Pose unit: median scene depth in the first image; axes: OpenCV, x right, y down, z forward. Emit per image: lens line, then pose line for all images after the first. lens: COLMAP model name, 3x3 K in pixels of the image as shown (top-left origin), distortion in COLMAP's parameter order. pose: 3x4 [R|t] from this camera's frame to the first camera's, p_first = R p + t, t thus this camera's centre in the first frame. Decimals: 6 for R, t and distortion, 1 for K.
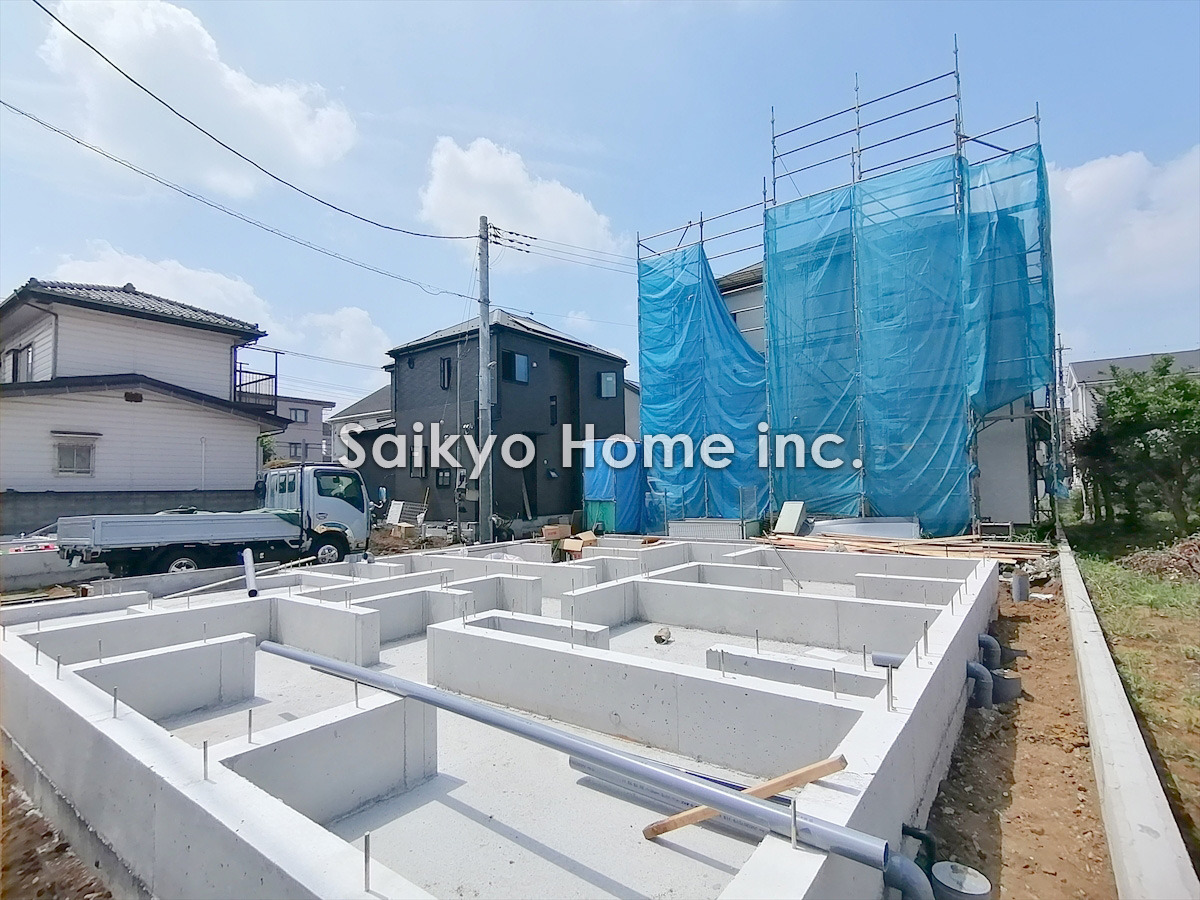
lens RADIAL K [[618.0, 0, 652.1], [0, 618.0, 464.9], [0, 0, 1]] dist [0.001819, -0.015478]
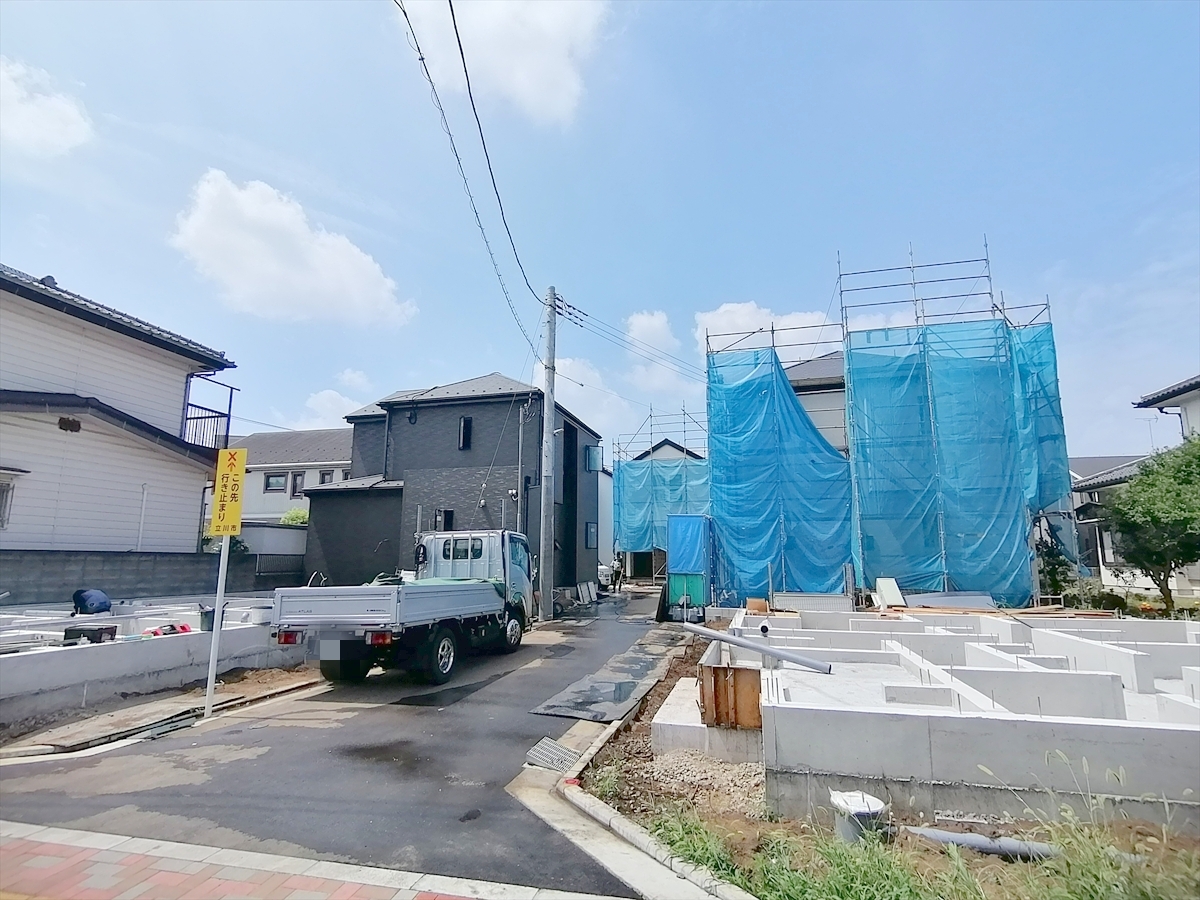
lens RADIAL K [[611.7, 0, 601.6], [0, 611.7, 455.7], [0, 0, 1]] dist [0.004138, -0.014386]
pose [[0.929746, 0.085218, 0.358204, -0.571693], [-0.035383, 0.989025, -0.143452, 0.013164], [-0.366498, 0.120699, 0.922557, 0.085527]]
